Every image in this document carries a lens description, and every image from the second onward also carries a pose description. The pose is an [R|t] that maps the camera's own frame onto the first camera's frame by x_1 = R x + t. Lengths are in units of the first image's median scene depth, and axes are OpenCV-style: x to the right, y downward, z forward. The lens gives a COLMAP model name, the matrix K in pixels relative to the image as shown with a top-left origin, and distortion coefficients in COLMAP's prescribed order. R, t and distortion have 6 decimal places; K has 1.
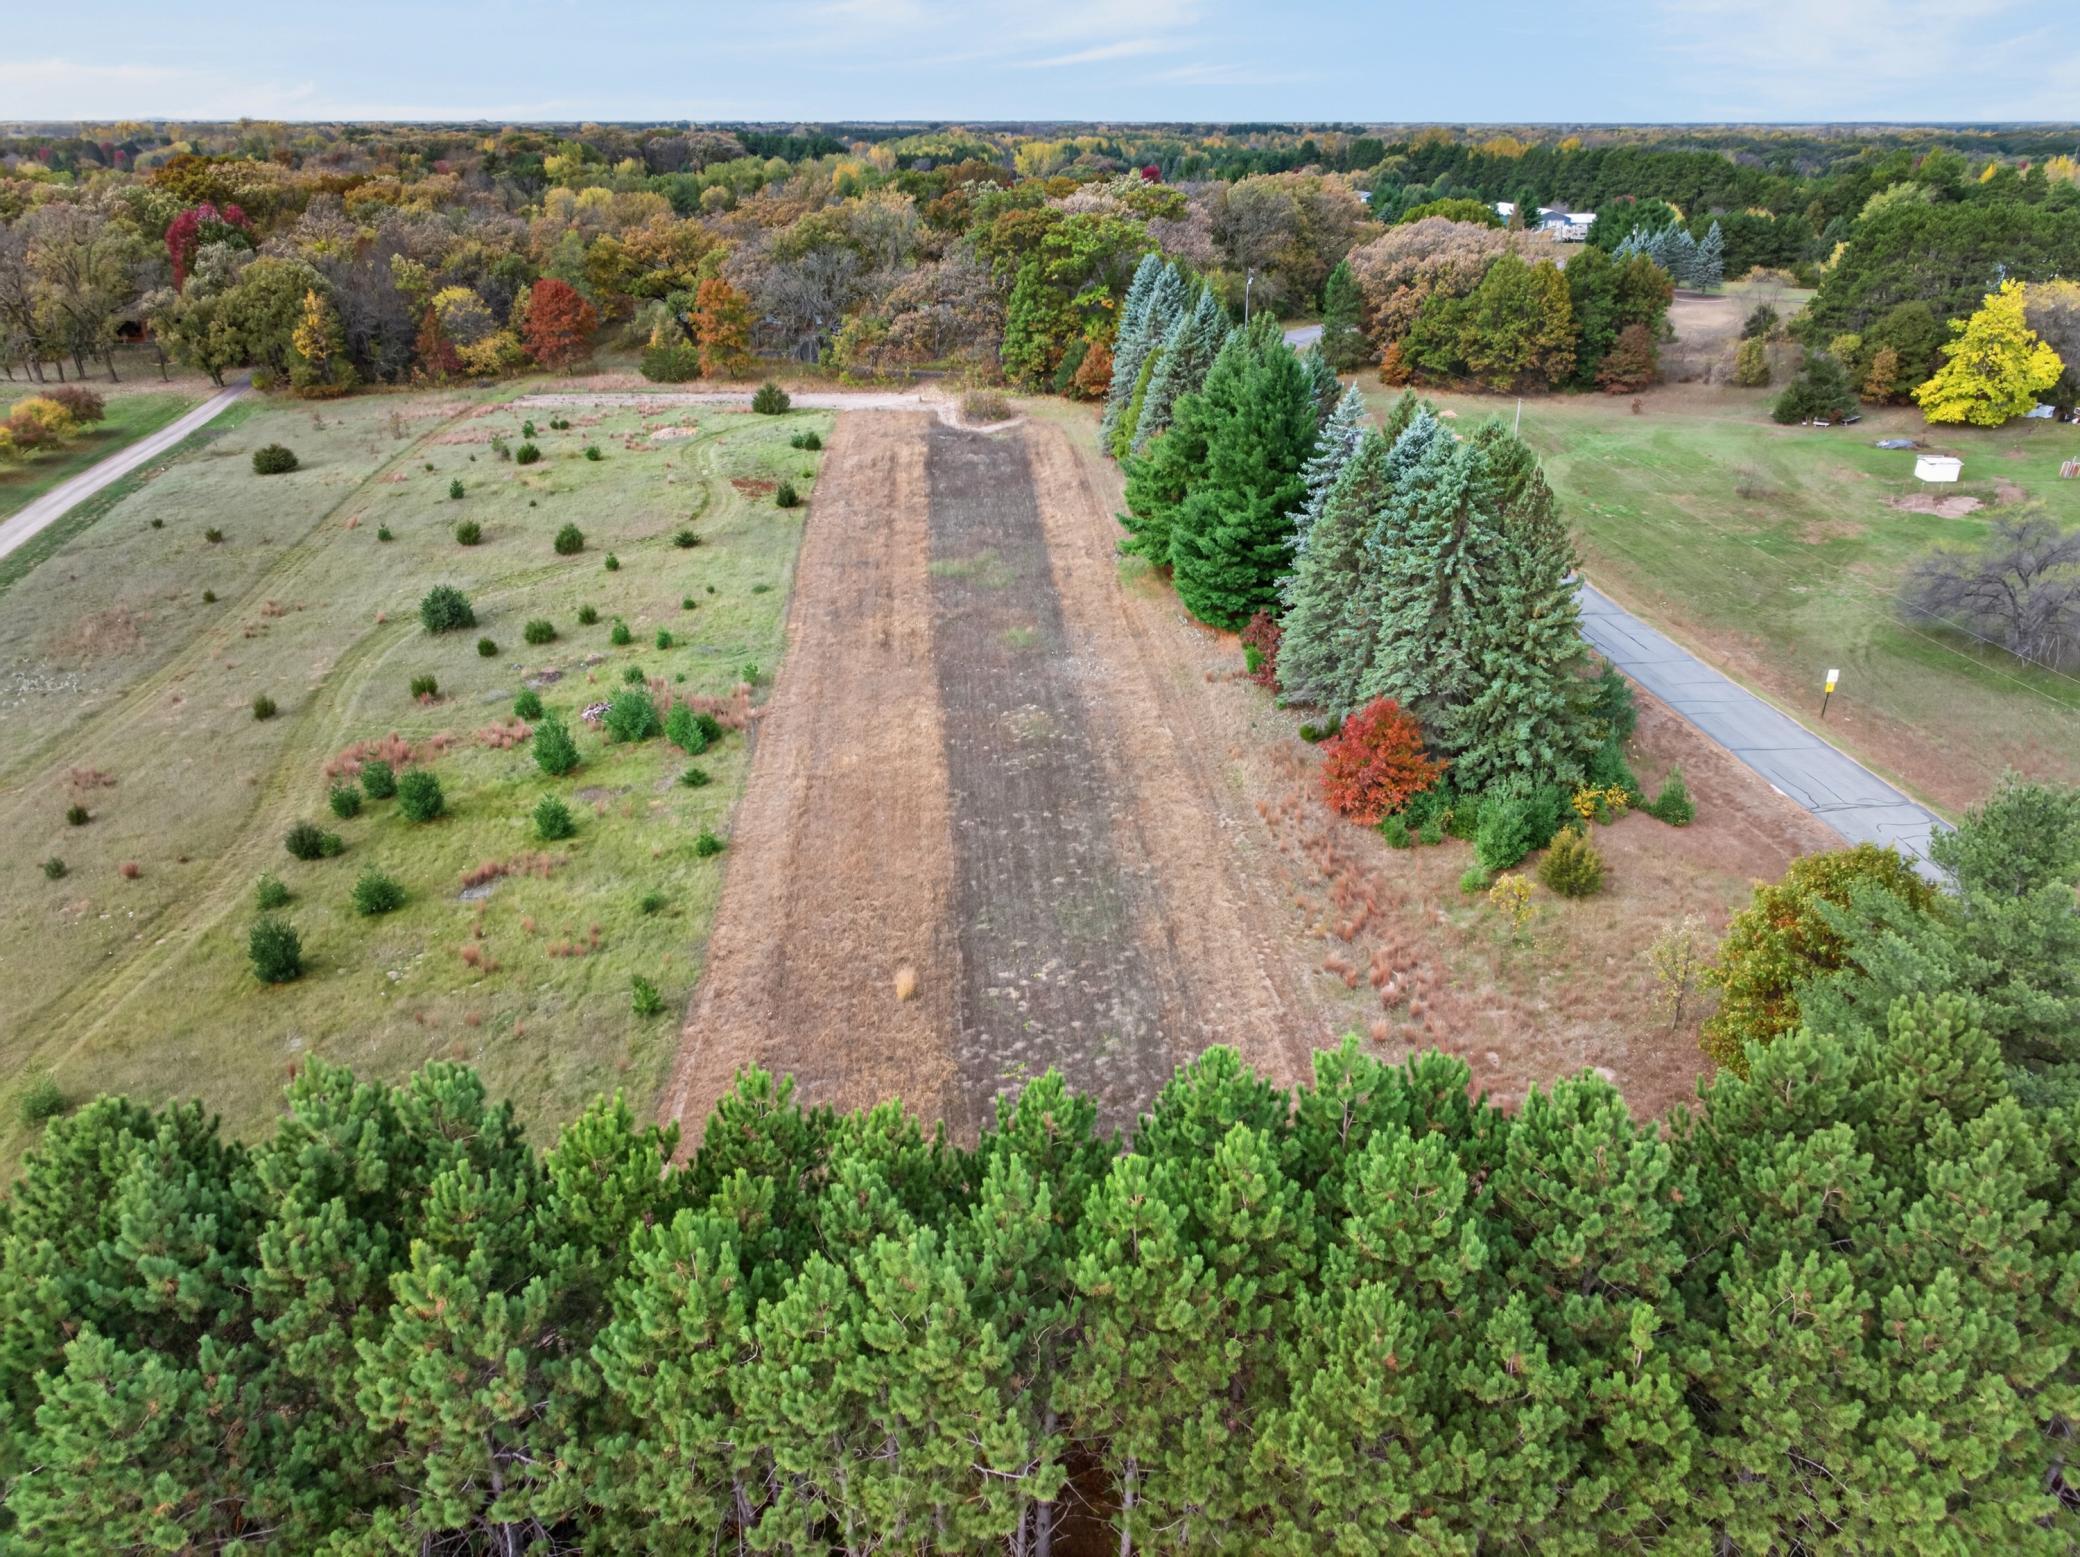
lens RADIAL K [[1413.2, 0, 1048.6], [0, 1413.2, 777.2], [0, 0, 1]] dist [-0.006588, 0.004810]
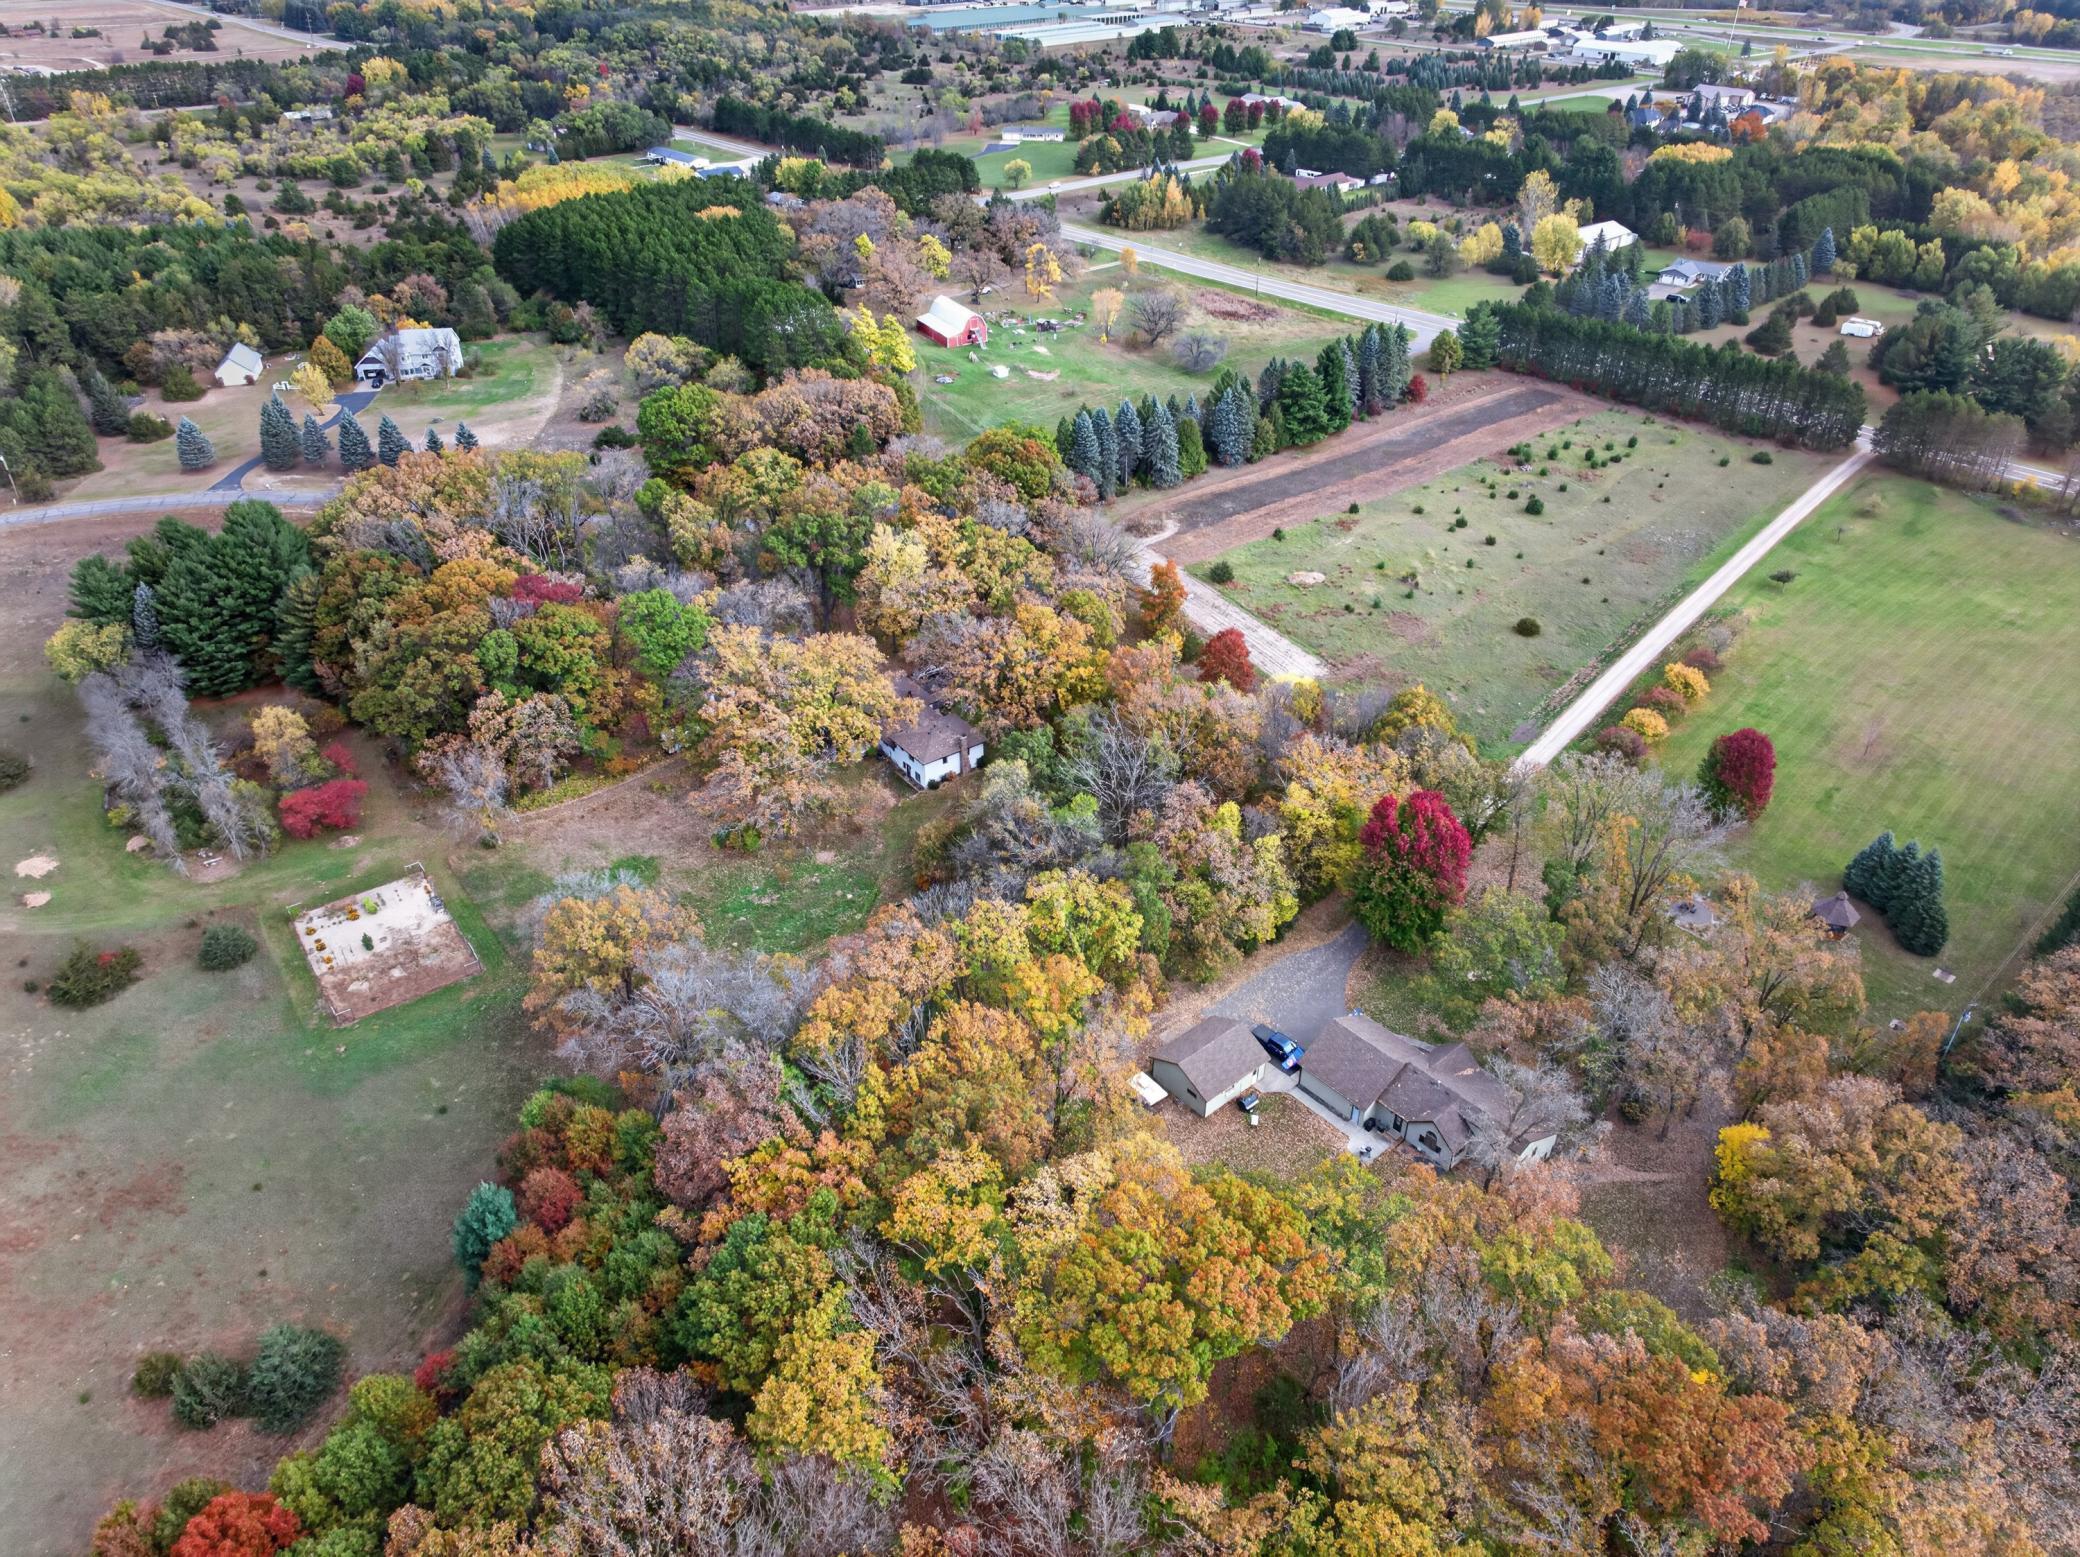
lens RADIAL K [[1413.2, 0, 1048.6], [0, 1413.2, 777.2], [0, 0, 1]] dist [-0.006588, 0.004810]
pose [[-0.577590, -0.451626, 0.680018, -1.615482], [0.341613, 0.622850, 0.703817, -1.669825], [-0.741411, 0.638821, -0.205471, 2.104998]]
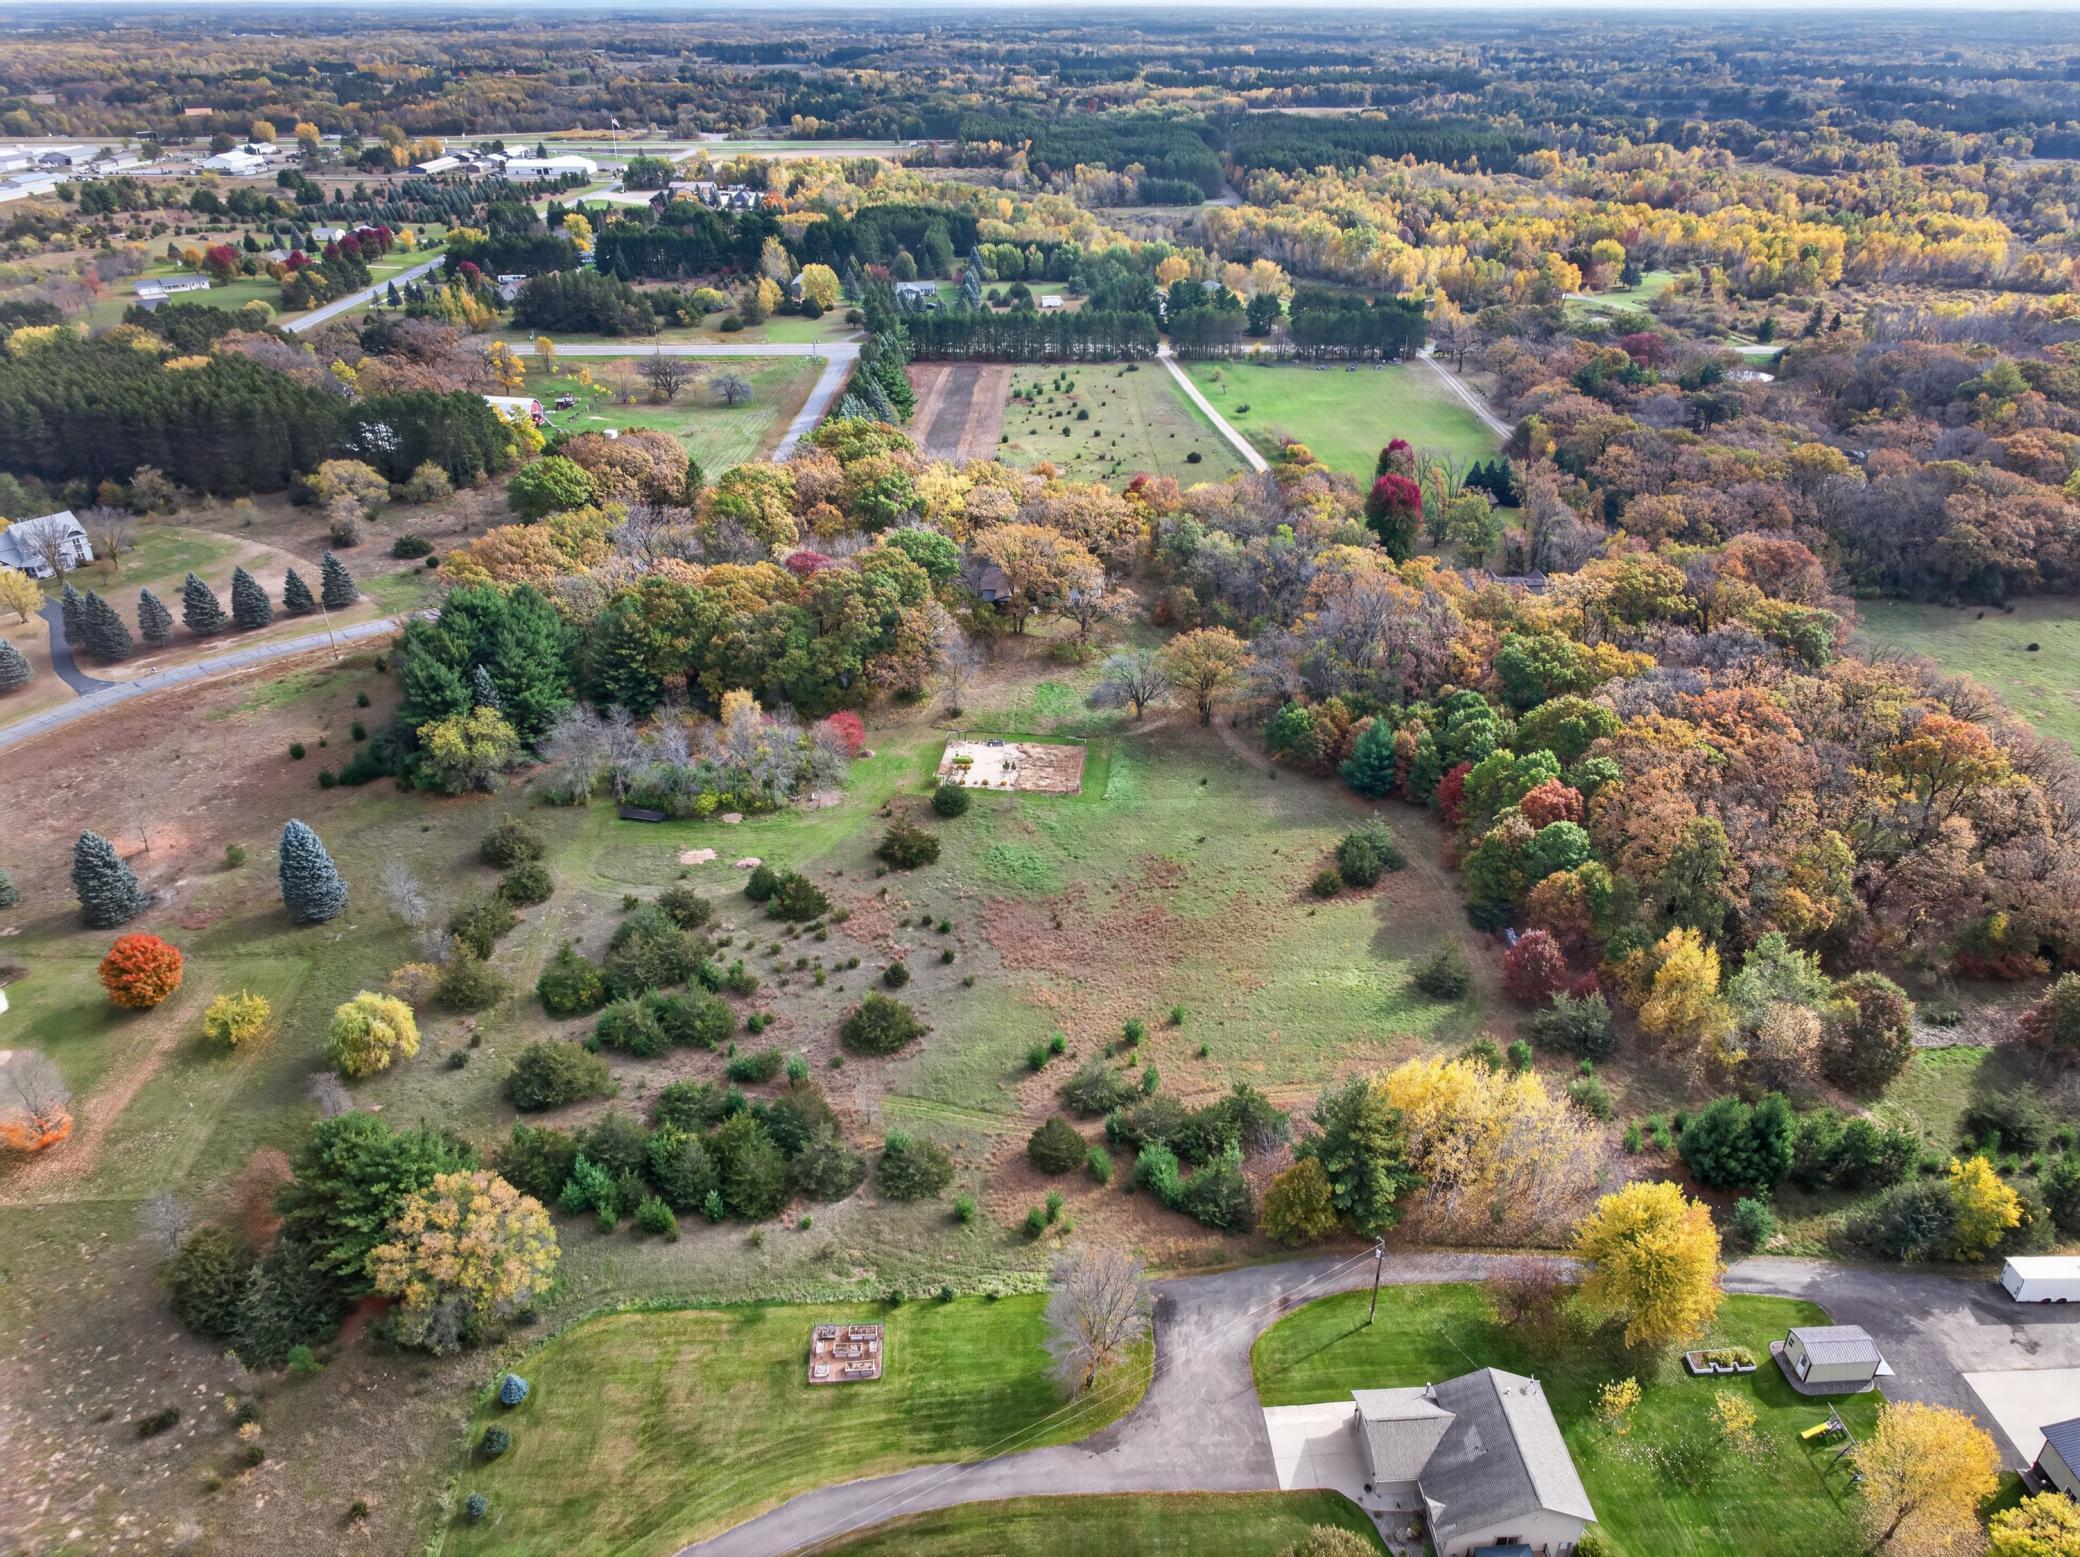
lens RADIAL K [[1413.2, 0, 1048.6], [0, 1413.2, 777.2], [0, 0, 1]] dist [-0.006588, 0.004810]
pose [[-0.993796, -0.057185, 0.095387, -0.628993], [0.043222, 0.591664, 0.805025, -2.301784], [-0.102473, 0.804154, -0.585522, 3.478707]]
